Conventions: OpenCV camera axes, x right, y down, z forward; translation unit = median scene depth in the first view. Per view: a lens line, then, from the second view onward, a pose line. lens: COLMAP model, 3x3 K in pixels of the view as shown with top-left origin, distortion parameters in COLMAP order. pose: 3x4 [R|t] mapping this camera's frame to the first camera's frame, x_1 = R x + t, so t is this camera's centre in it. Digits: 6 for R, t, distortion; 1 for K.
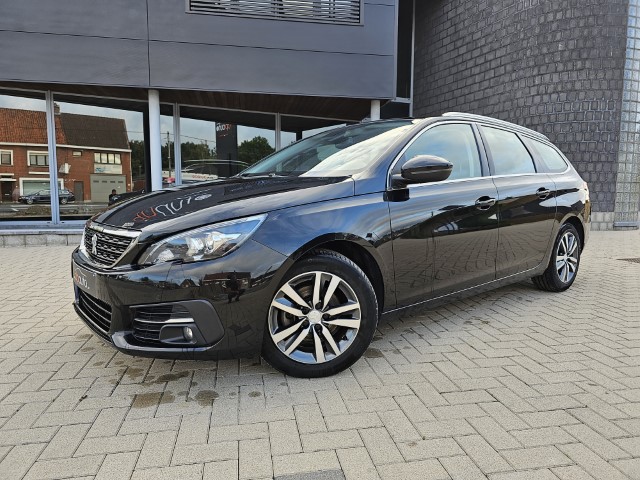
lens RADIAL K [[440.0, 0, 320.5], [0, 440.0, 228.3], [0, 0, 1]] dist [0.050763, -0.041469]
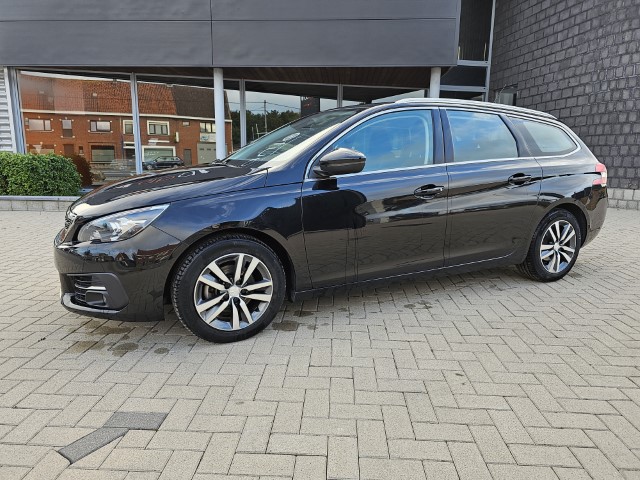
lens RADIAL K [[440.0, 0, 316.0], [0, 440.0, 233.4], [0, 0, 1]] dist [0.050763, -0.041469]
pose [[0.972206, 0.043707, -0.230013, 0.260525], [-0.023626, 0.995720, 0.089346, -0.033852], [0.232933, -0.081429, 0.969078, -0.032341]]
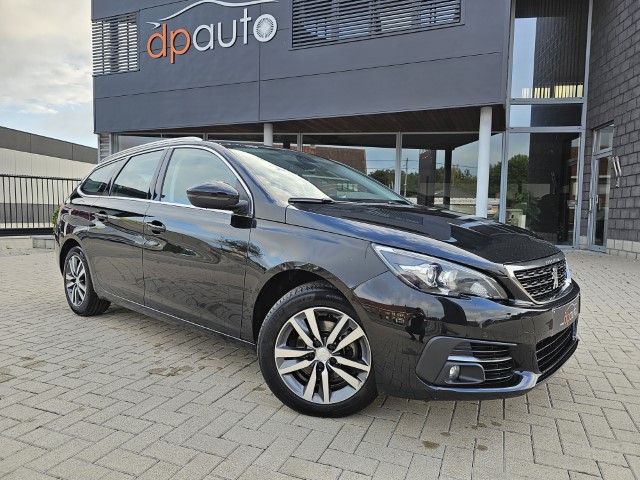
lens RADIAL K [[440.0, 0, 320.4], [0, 440.0, 229.7], [0, 0, 1]] dist [0.050763, -0.041469]
pose [[0.835804, 0.031123, -0.548145, 0.787458], [-0.056023, 0.998015, -0.028758, -0.038054], [0.546162, 0.054744, 0.835889, 0.328790]]
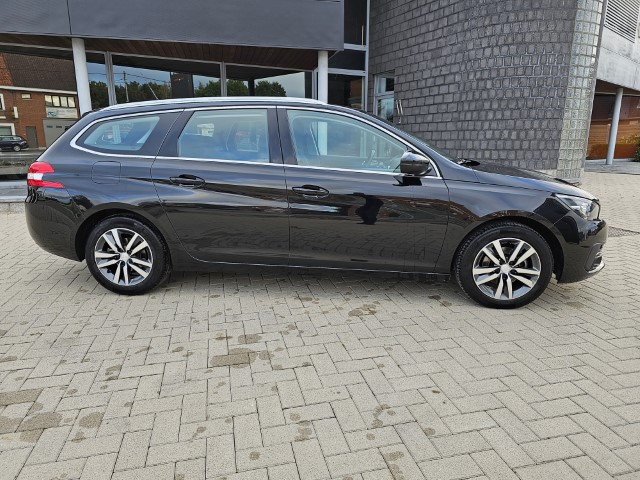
lens RADIAL K [[440.0, 0, 320.2], [0, 440.0, 231.0], [0, 0, 1]] dist [0.050763, -0.041469]
pose [[0.998499, -0.014219, 0.052883, 0.150456], [0.007060, 0.991068, 0.133170, -0.080424], [-0.054304, -0.132597, 0.989681, 0.025209]]
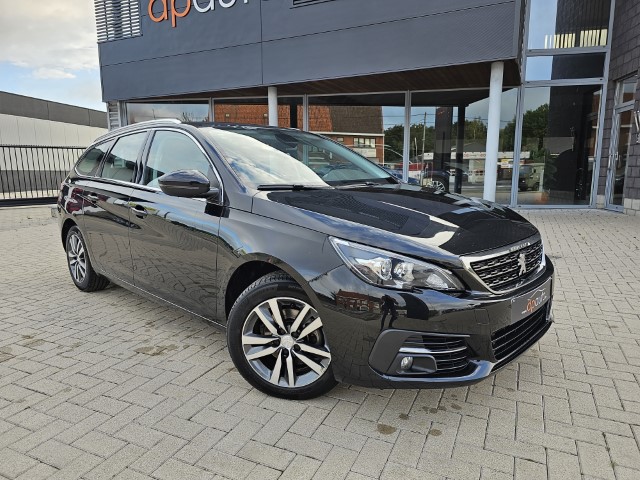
lens RADIAL K [[440.0, 0, 313.6], [0, 440.0, 229.6], [0, 0, 1]] dist [0.050763, -0.041469]
pose [[0.803133, 0.068441, -0.591855, 0.840646], [-0.034917, 0.997080, 0.067918, -0.077602], [0.594775, -0.033881, 0.803178, 0.363158]]
